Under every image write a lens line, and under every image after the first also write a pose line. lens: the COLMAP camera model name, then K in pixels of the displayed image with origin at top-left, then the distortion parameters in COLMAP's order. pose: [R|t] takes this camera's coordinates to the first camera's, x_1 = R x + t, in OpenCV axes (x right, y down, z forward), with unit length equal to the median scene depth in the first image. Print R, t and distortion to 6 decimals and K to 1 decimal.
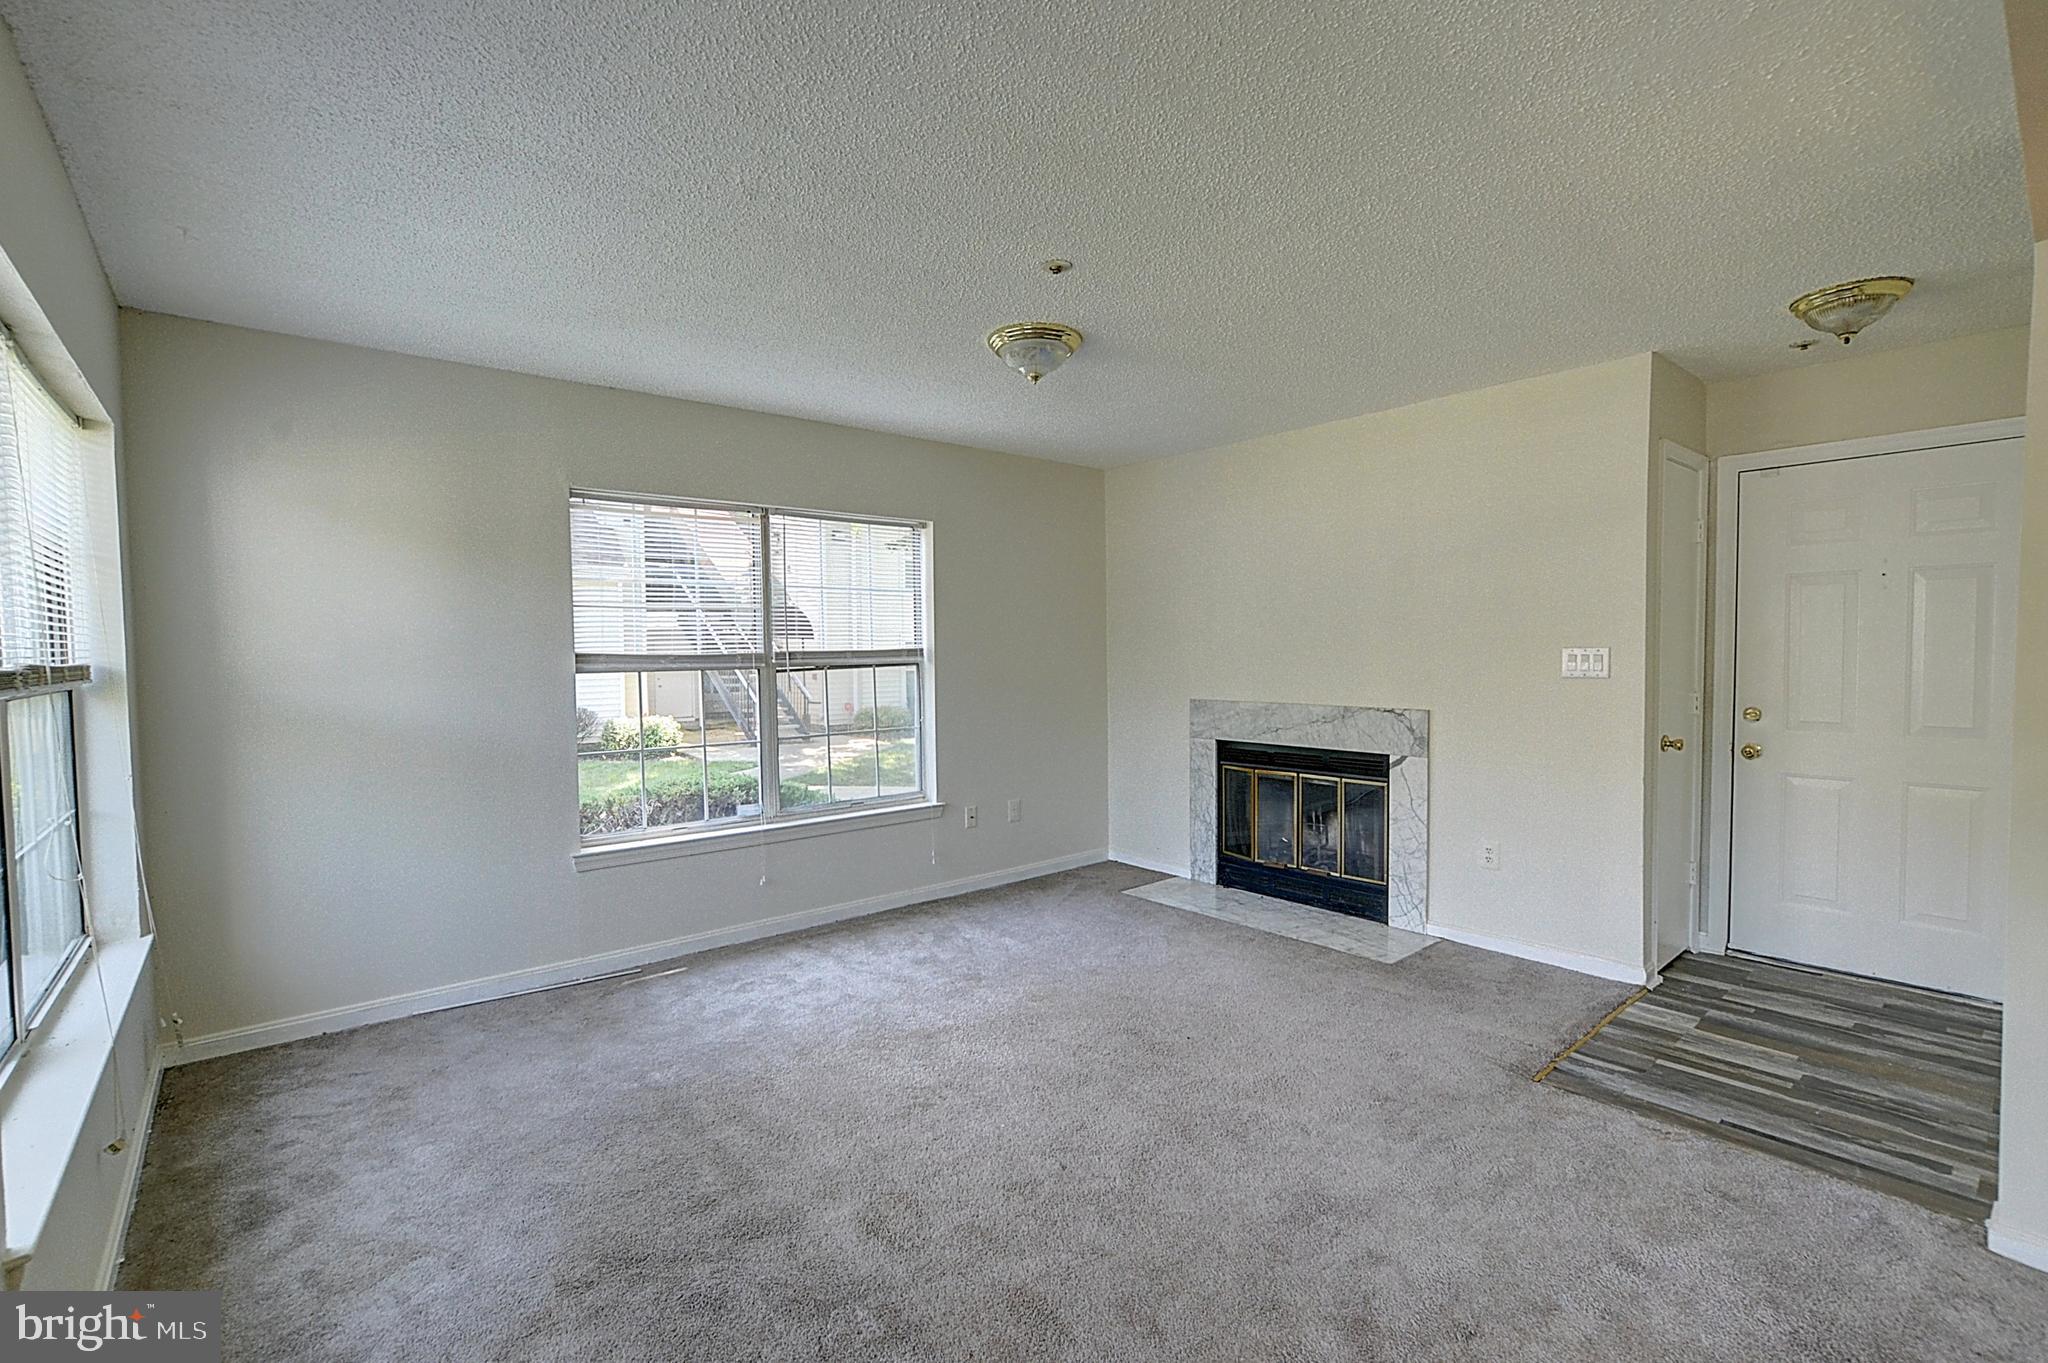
lens RADIAL K [[905.6, 0, 1010.9], [0, 905.6, 684.0], [0, 0, 1]] dist [-0.020612, 0.007480]
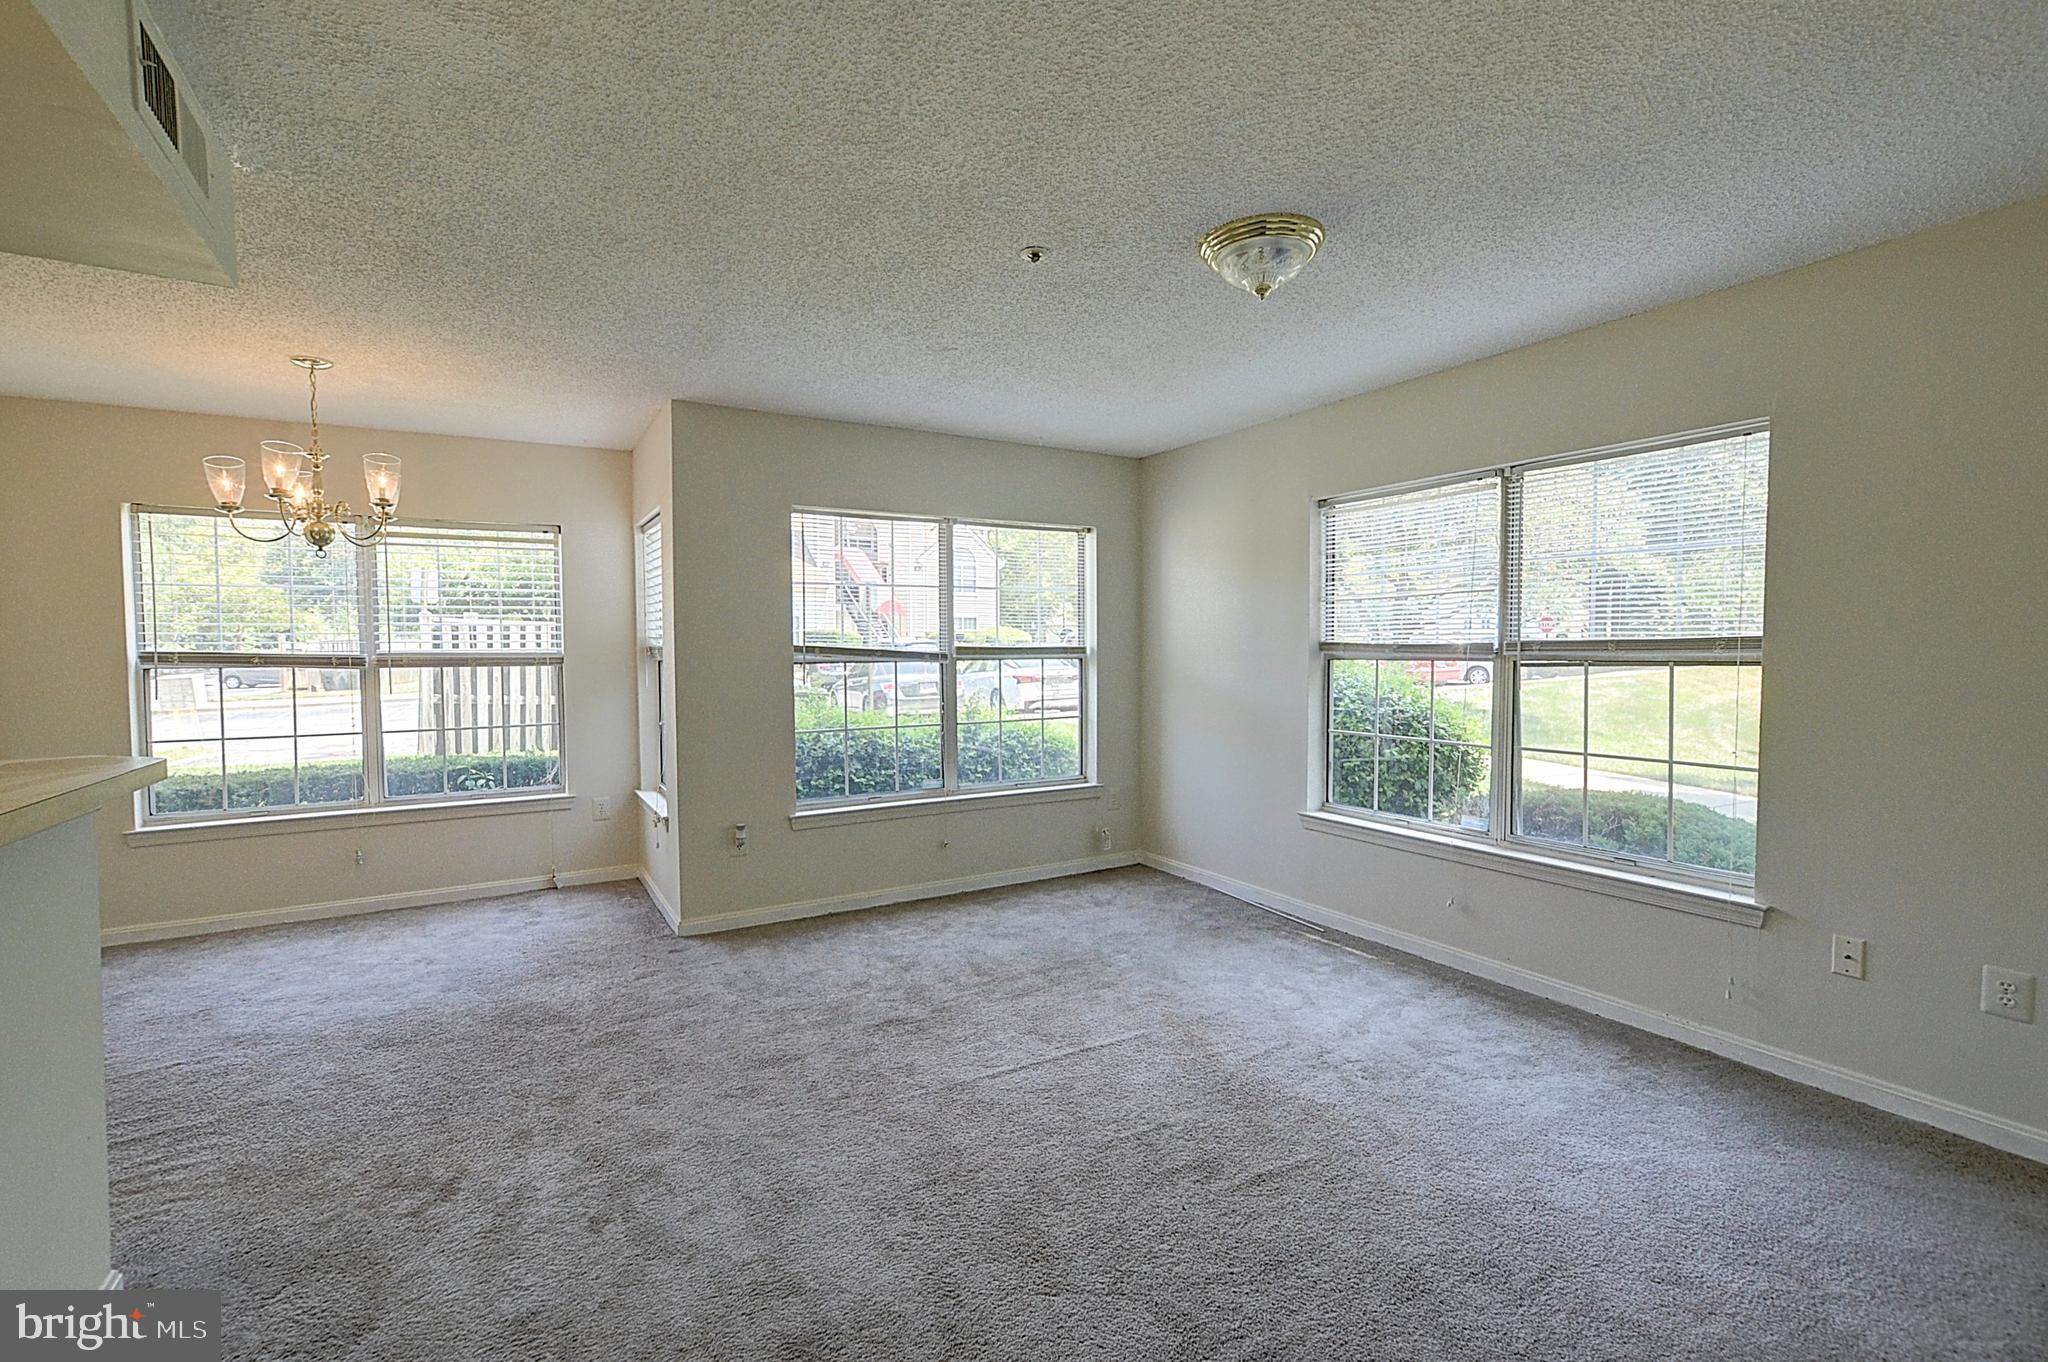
lens RADIAL K [[905.6, 0, 1010.9], [0, 905.6, 683.5], [0, 0, 1]] dist [-0.020612, 0.007480]
pose [[-0.175387, 0.053000, -0.983072, 0.808974], [-0.028377, 0.997863, 0.058860, -0.042406], [0.984090, 0.038220, -0.173508, 0.897982]]
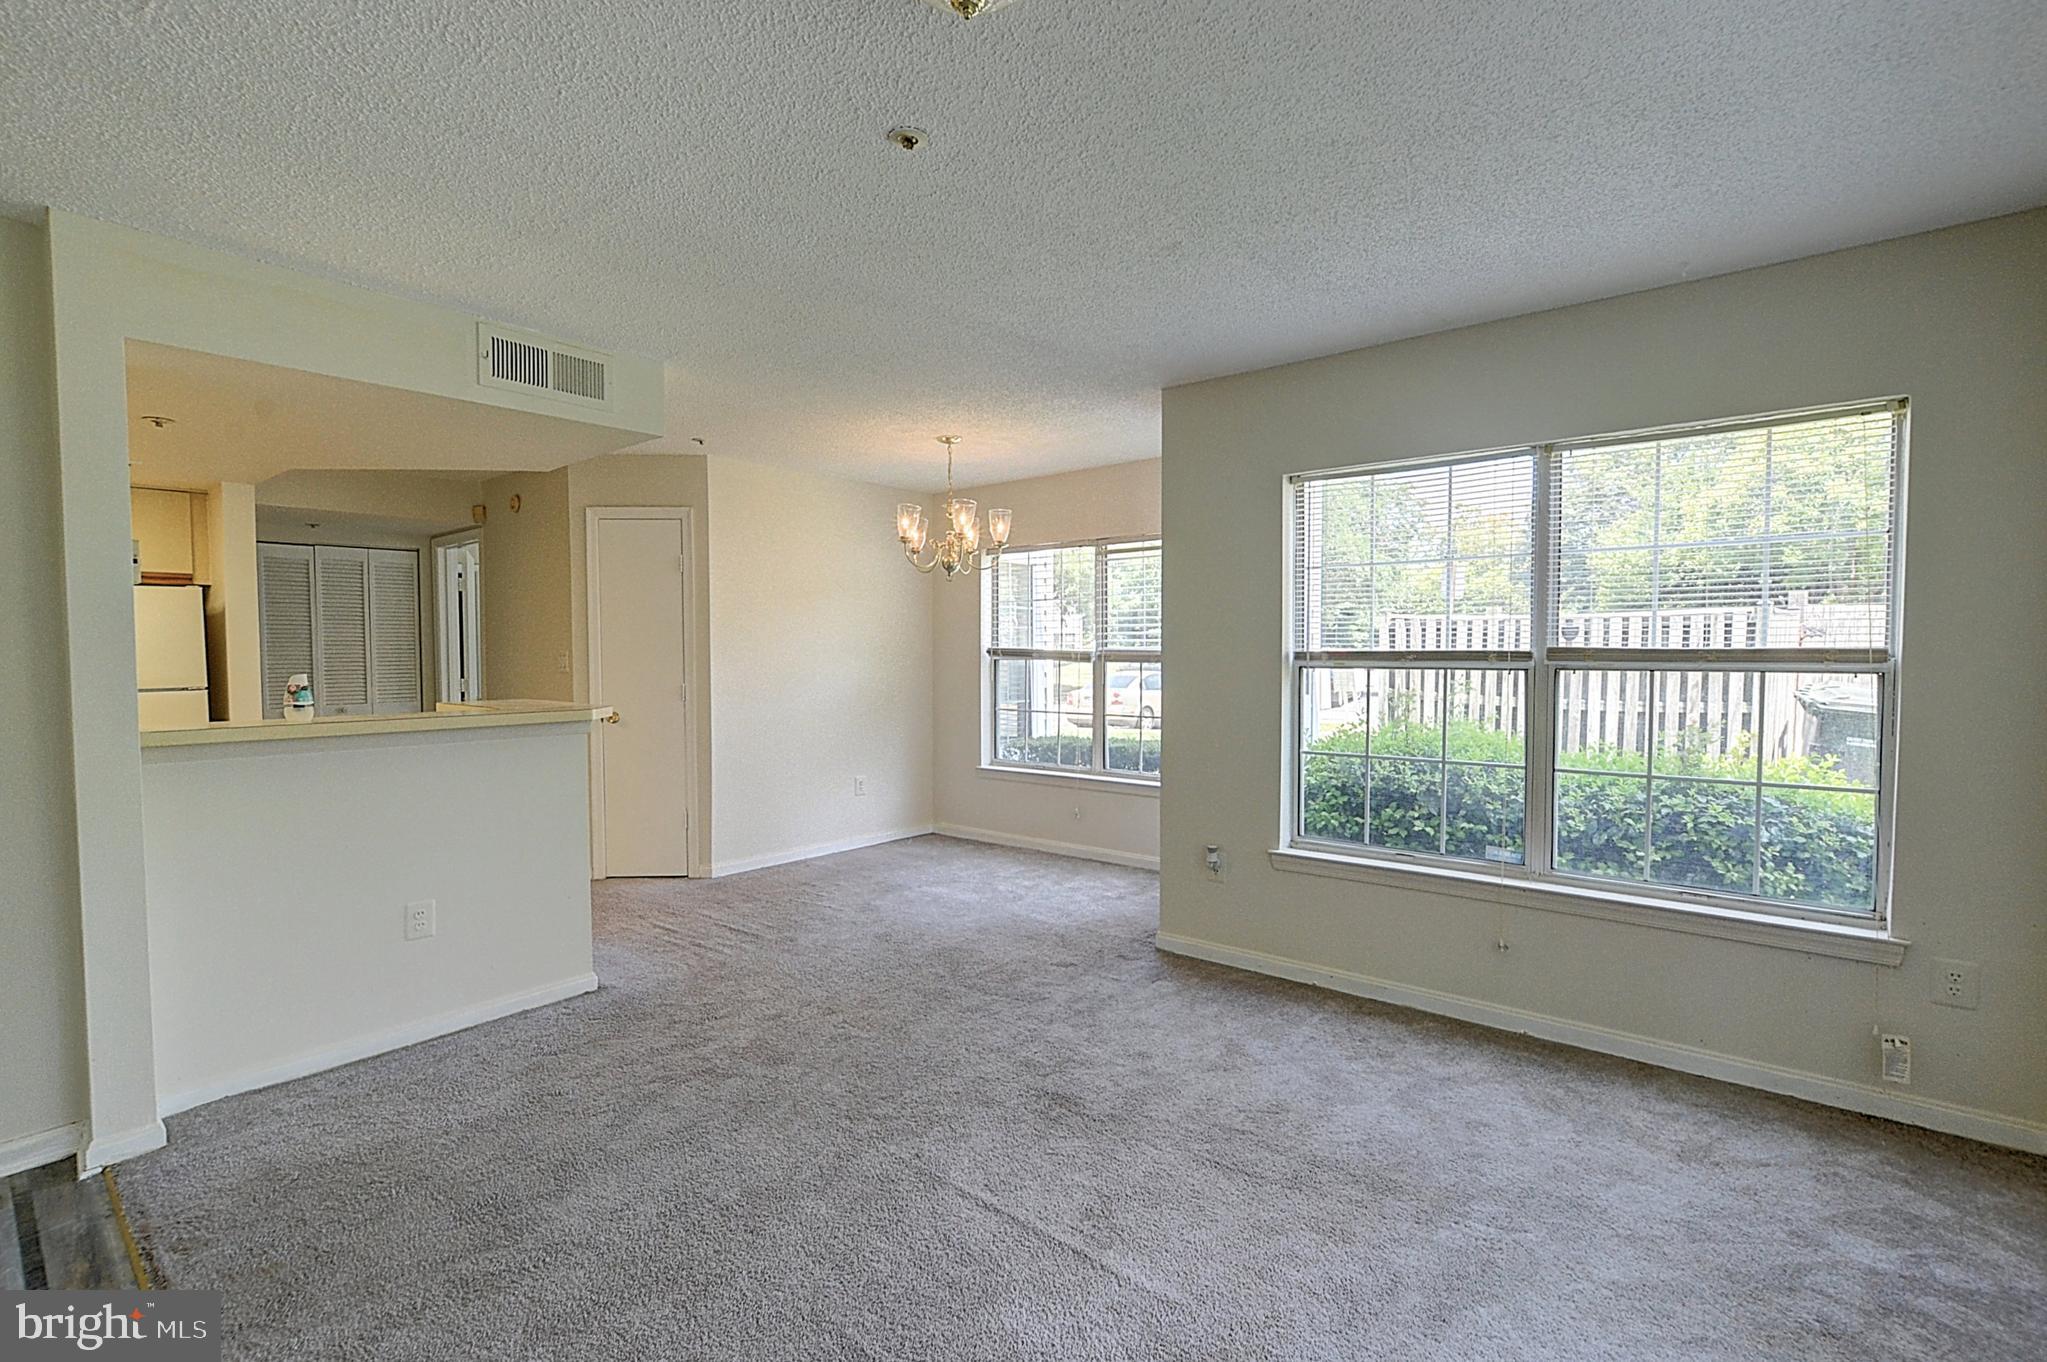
lens RADIAL K [[934.7, 0, 1023.5], [0, 934.7, 681.0], [0, 0, 1]] dist [-0.020052, 0.008616]
pose [[-0.986826, 0.022051, -0.160278, 0.070554], [0.009999, 0.997087, 0.075612, -0.056318], [0.161478, 0.073013, -0.984172, 1.399128]]
